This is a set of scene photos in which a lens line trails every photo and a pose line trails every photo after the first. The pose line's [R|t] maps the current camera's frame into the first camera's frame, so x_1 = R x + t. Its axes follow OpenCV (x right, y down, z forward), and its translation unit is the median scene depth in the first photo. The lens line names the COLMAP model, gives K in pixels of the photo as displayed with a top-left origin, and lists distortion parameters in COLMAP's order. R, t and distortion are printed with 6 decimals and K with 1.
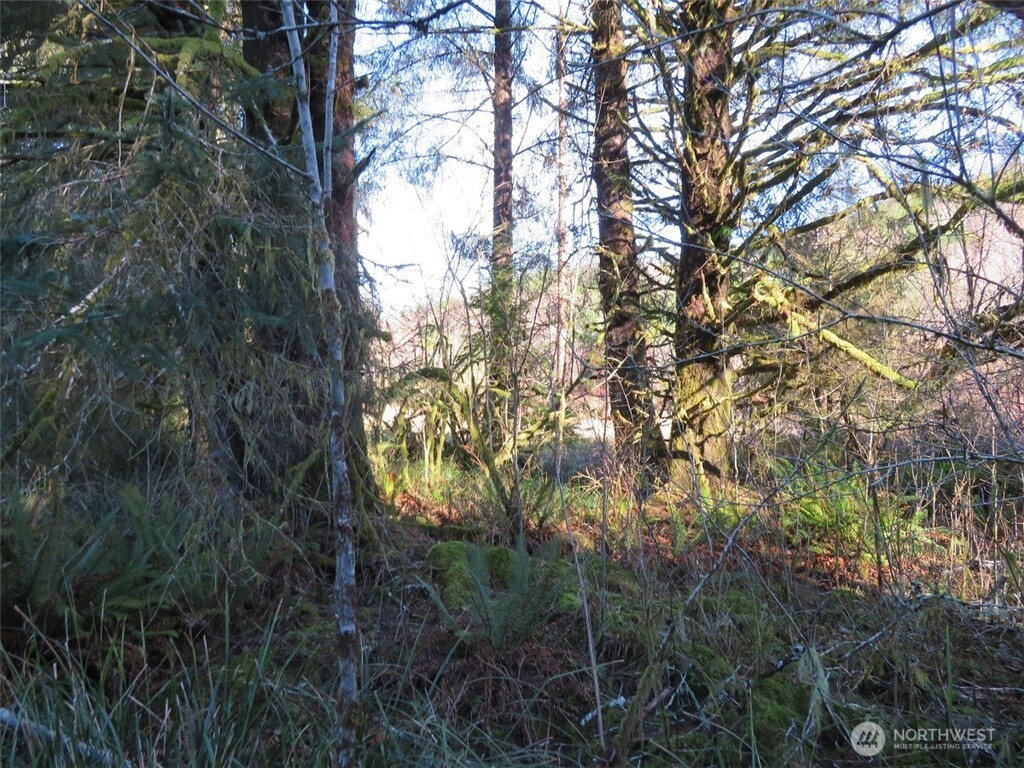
lens RADIAL K [[732.1, 0, 510.3], [0, 732.1, 387.1], [0, 0, 1]] dist [-0.012223, 0.005942]
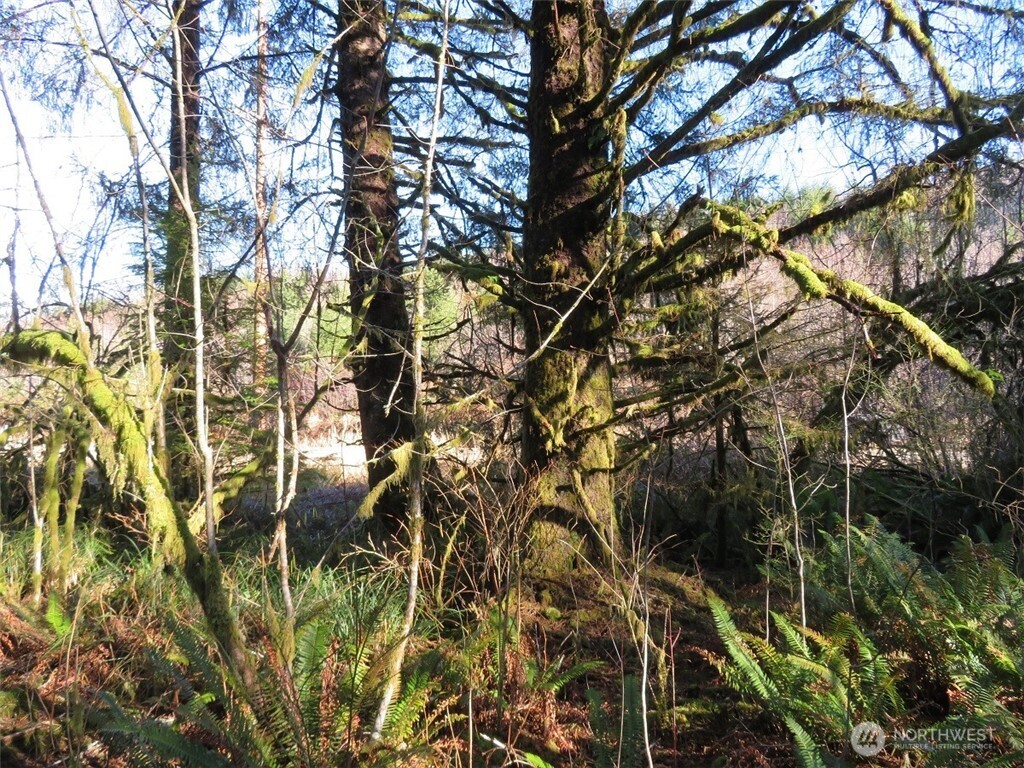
lens RADIAL K [[732.1, 0, 510.3], [0, 732.1, 387.1], [0, 0, 1]] dist [-0.012223, 0.005942]
pose [[0.908765, 0.006480, 0.417258, -0.018031], [0.003488, 0.999727, -0.023124, 0.006187], [-0.417294, 0.022470, 0.908494, 0.249007]]
